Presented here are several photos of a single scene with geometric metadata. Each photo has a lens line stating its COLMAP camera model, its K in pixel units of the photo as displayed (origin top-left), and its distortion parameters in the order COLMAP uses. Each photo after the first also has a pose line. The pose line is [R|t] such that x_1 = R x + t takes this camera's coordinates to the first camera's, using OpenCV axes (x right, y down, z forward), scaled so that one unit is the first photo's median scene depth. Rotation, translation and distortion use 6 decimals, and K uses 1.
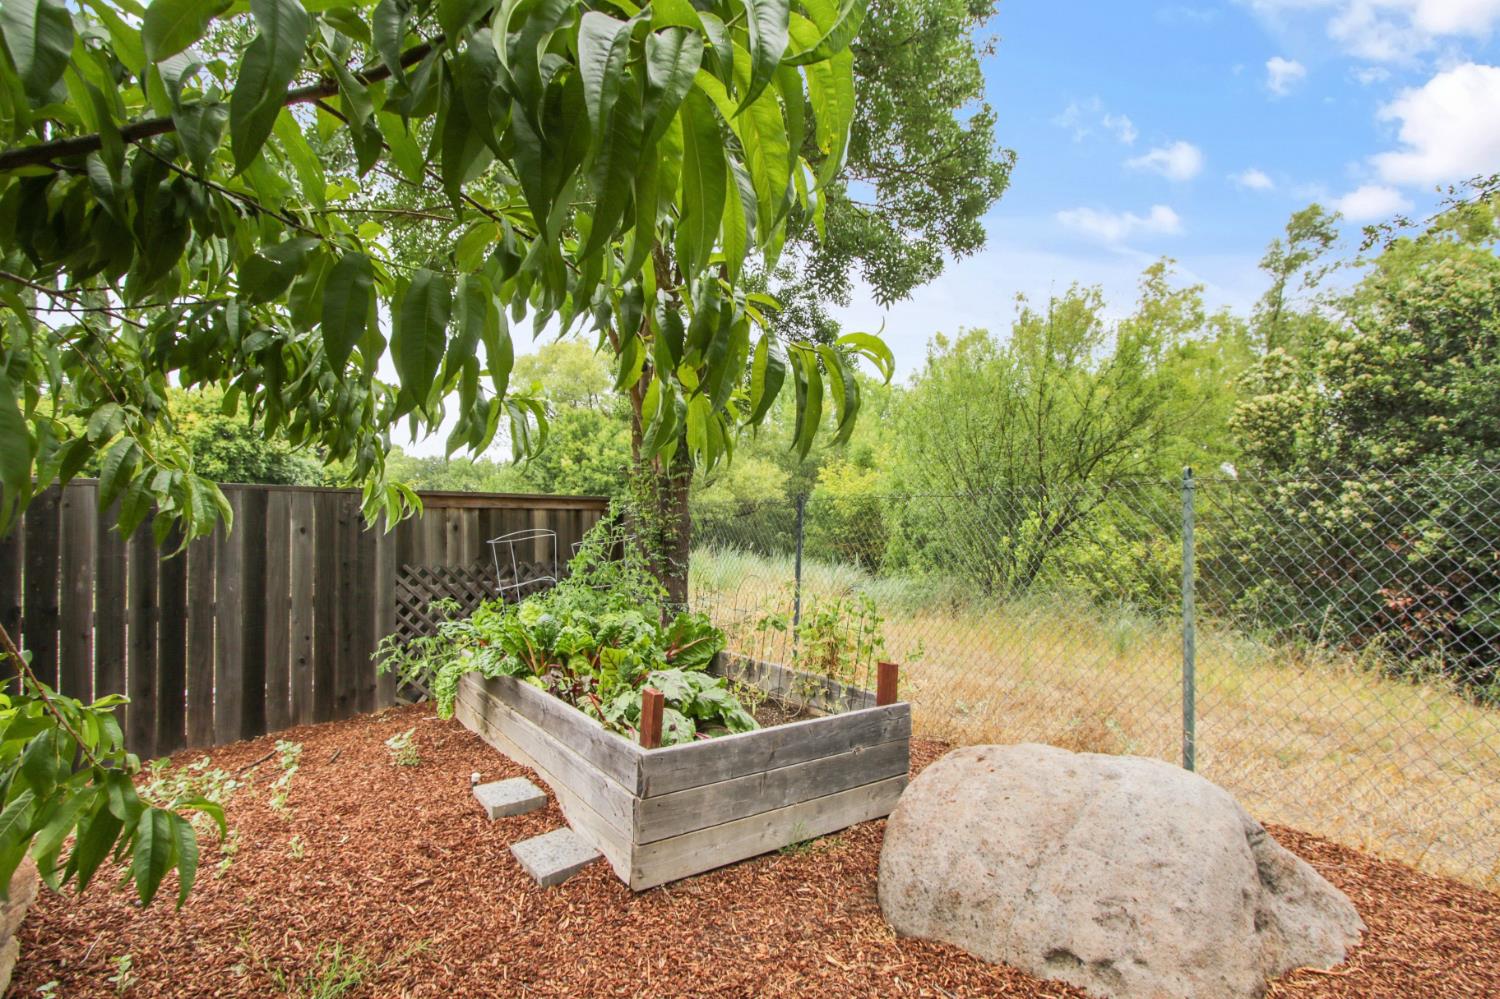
lens RADIAL K [[707.8, 0, 753.1], [0, 707.8, 513.6], [0, 0, 1]] dist [-0.018542, 0.004063]
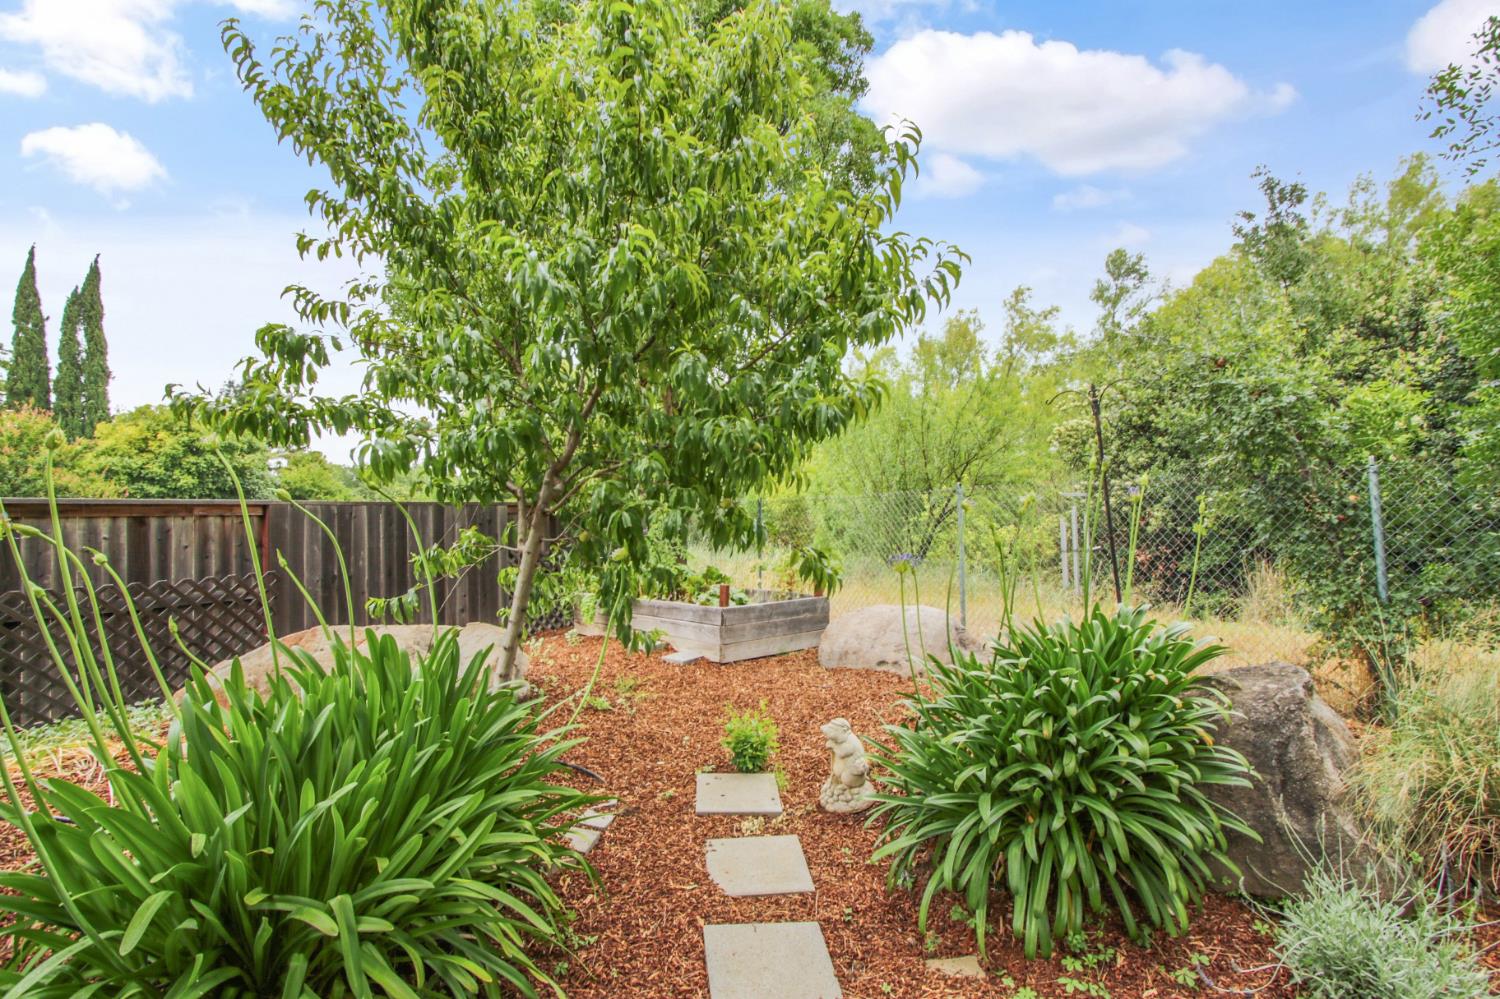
lens RADIAL K [[707.8, 0, 748.4], [0, 707.8, 499.7], [0, 0, 1]] dist [-0.018542, 0.004063]
pose [[0.994585, -0.024709, 0.100943, -0.053811], [0.026381, 0.999535, -0.015262, -0.000731], [-0.100519, 0.017842, 0.994775, -0.260144]]
